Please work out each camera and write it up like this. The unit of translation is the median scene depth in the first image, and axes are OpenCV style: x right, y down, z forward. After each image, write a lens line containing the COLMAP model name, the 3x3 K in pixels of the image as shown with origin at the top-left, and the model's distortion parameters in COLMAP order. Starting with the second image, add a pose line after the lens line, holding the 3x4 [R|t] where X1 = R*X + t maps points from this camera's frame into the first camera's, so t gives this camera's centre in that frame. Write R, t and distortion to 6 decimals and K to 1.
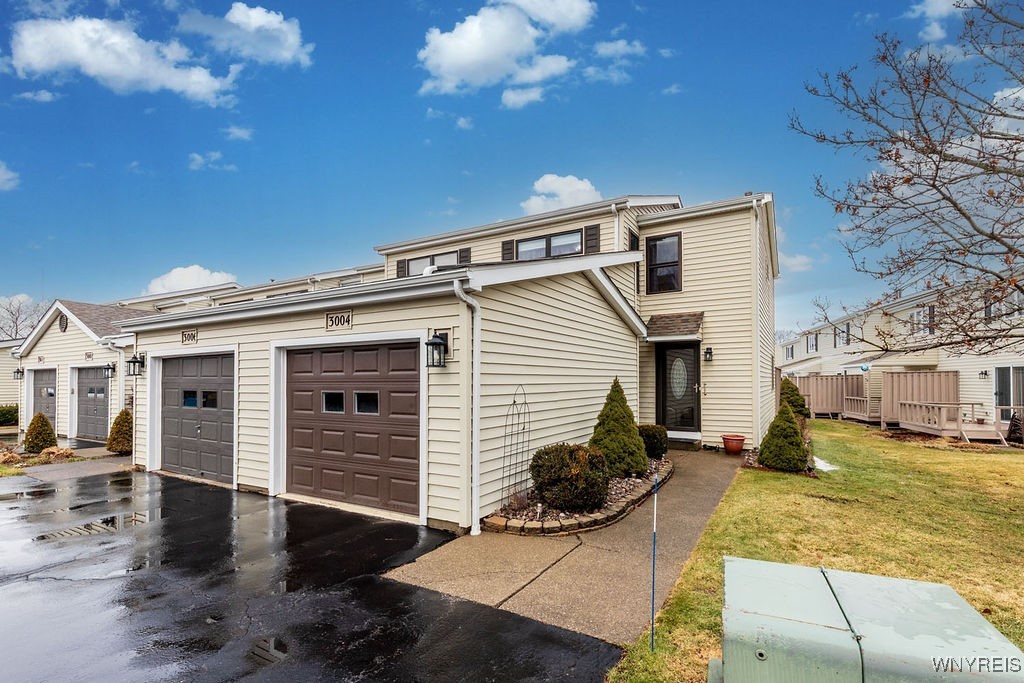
lens RADIAL K [[491.0, 0, 508.9], [0, 491.0, 379.1], [0, 0, 1]] dist [0.002398, -0.000060]
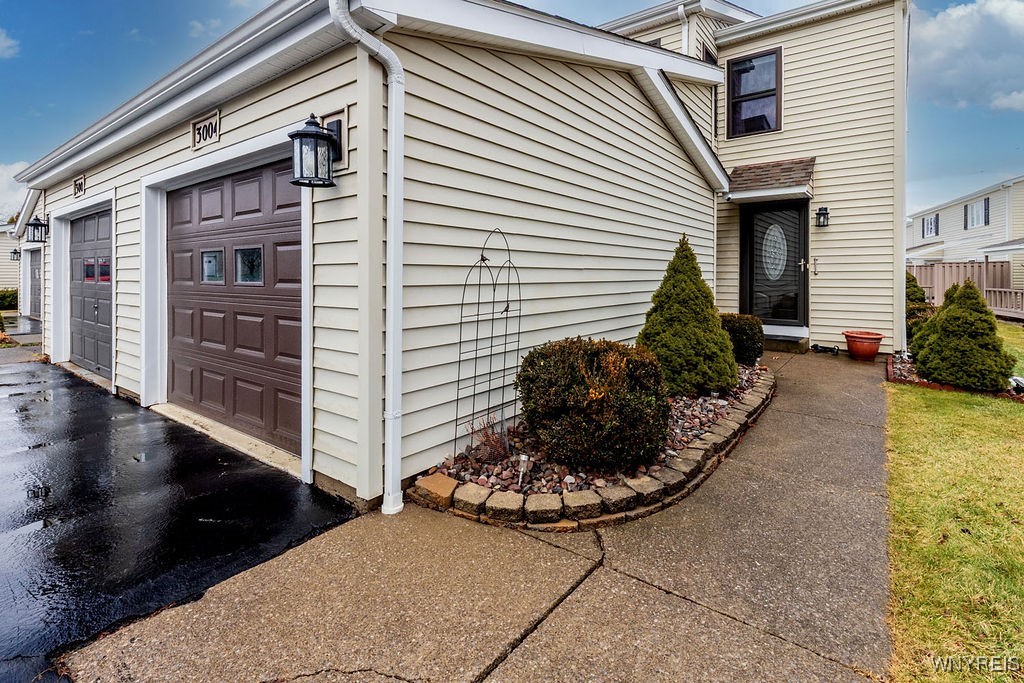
lens RADIAL K [[494.3, 0, 470.6], [0, 494.3, 289.8], [0, 0, 1]] dist [0.004521, 0.000070]
pose [[0.982815, 0.001673, -0.184584, 0.085730], [0.004616, 0.999423, 0.033636, 0.054829], [0.184533, -0.033910, 0.982241, 0.412891]]
